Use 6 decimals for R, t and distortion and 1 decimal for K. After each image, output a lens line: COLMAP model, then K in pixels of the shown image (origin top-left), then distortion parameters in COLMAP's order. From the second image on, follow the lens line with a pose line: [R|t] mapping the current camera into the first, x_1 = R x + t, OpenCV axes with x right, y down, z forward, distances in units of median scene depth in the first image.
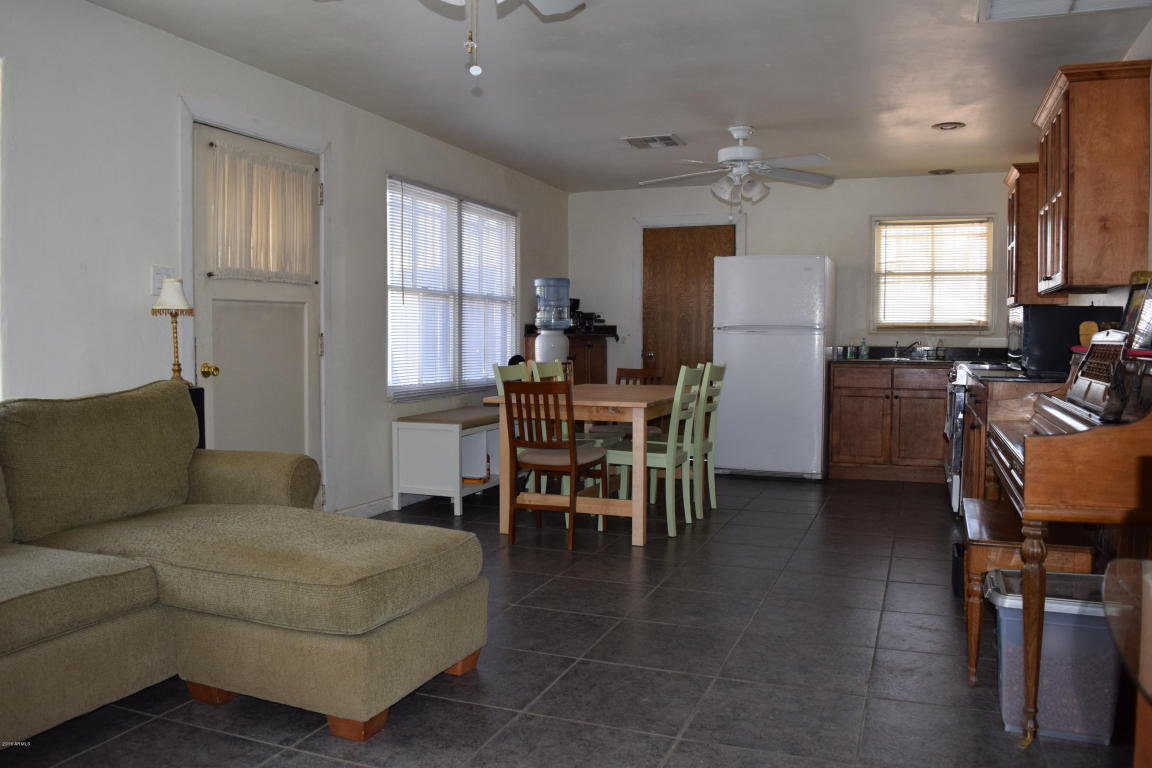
lens RADIAL K [[900.6, 0, 565.9], [0, 900.6, 380.9], [0, 0, 1]] dist [-0.092033, 0.011541]
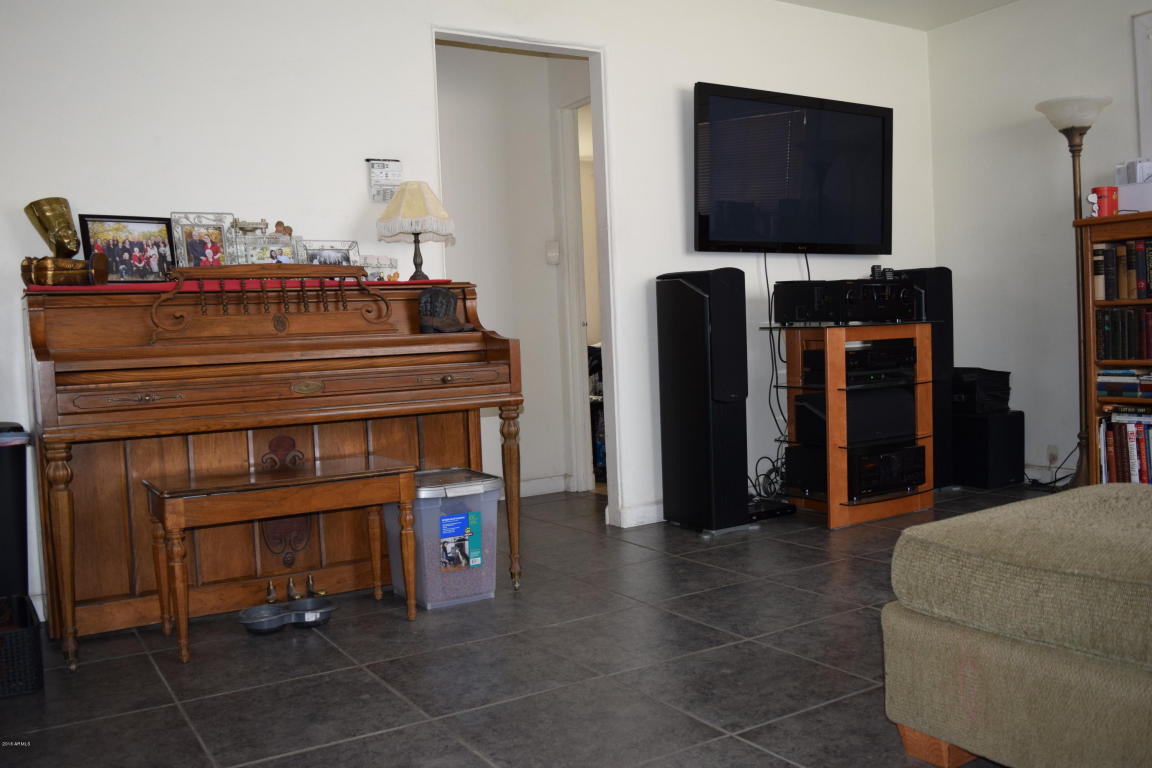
lens RADIAL K [[990.3, 0, 567.1], [0, 990.3, 383.9], [0, 0, 1]] dist [-0.088735, 0.013837]
pose [[-0.801113, 0.004979, 0.598493, -0.194829], [0.072383, 0.993432, 0.088624, 0.002321], [-0.594120, 0.114319, -0.796211, 1.031033]]
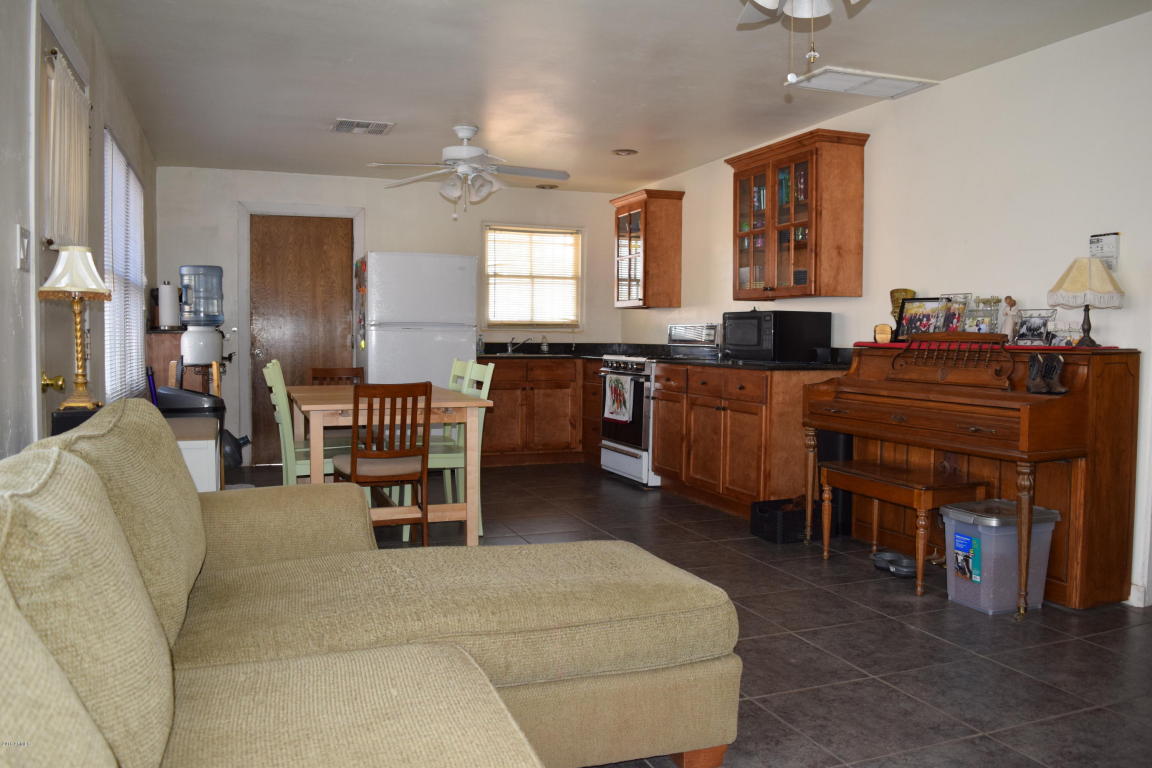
lens RADIAL K [[900.6, 0, 565.9], [0, 900.6, 380.9], [0, 0, 1]] dist [-0.092033, 0.011541]
pose [[0.740523, -0.032239, 0.671258, -0.499257], [0.028840, 0.999453, 0.016186, -0.011588], [-0.671412, 0.007373, 0.741047, 0.210015]]
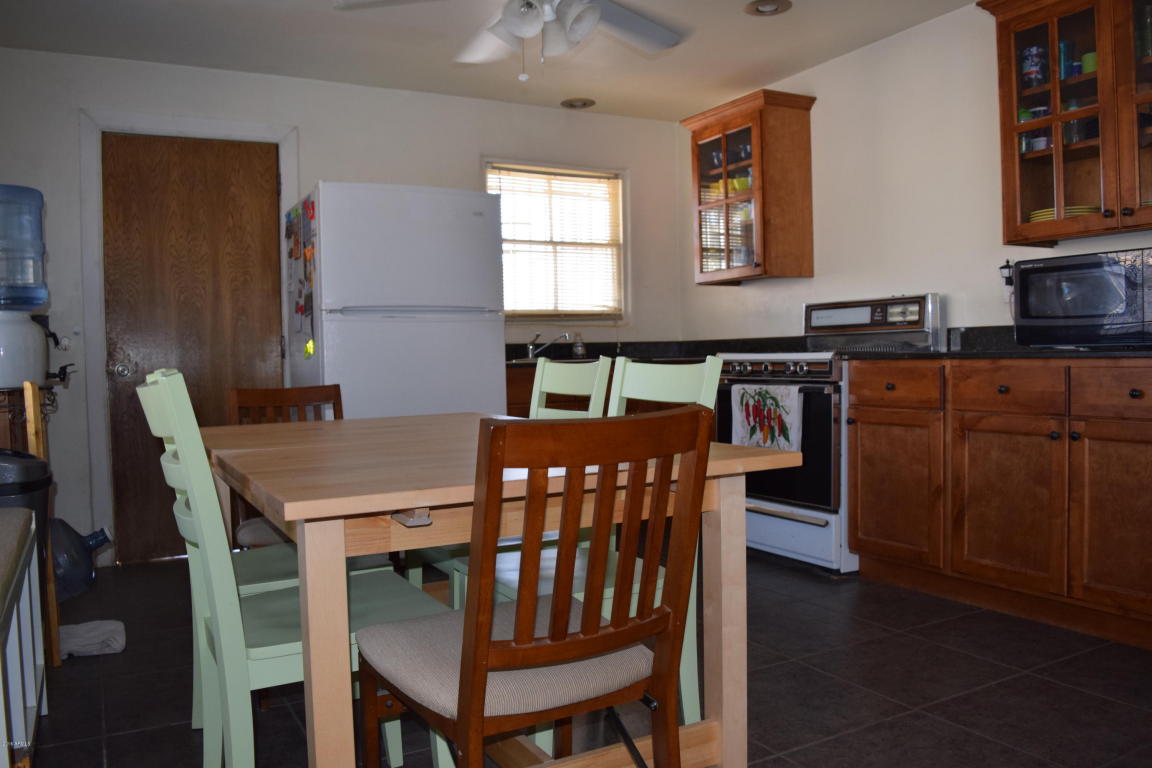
lens RADIAL K [[900.6, 0, 565.9], [0, 900.6, 380.9], [0, 0, 1]] dist [-0.092033, 0.011541]
pose [[0.640156, -0.040654, 0.767169, -0.242054], [0.063809, 0.997962, -0.000360, -0.010255], [-0.765590, 0.049183, 0.641445, 0.817798]]
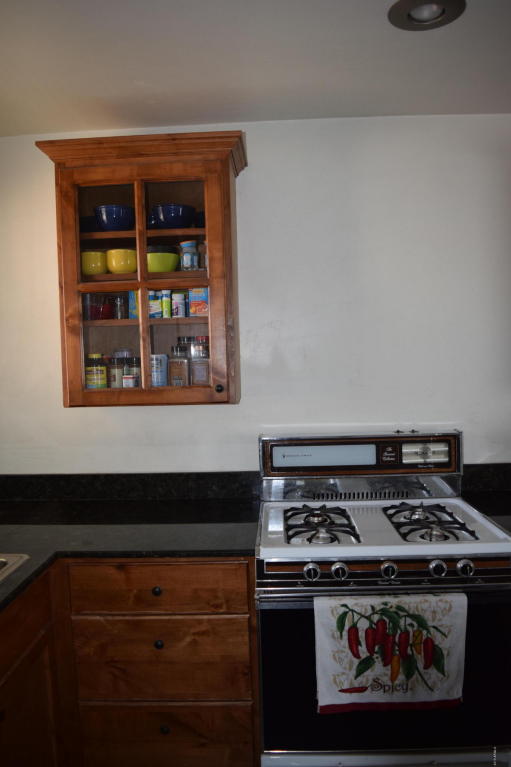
lens RADIAL K [[599.6, 0, 255.5], [0, 599.6, 383.5], [0, 0, 1]] dist [-0.092033, 0.011541]
pose [[-0.345444, -0.056379, 0.936744, 0.219110], [0.069284, 0.993937, 0.085372, -0.164424], [-0.935878, 0.094393, -0.339443, 1.408389]]
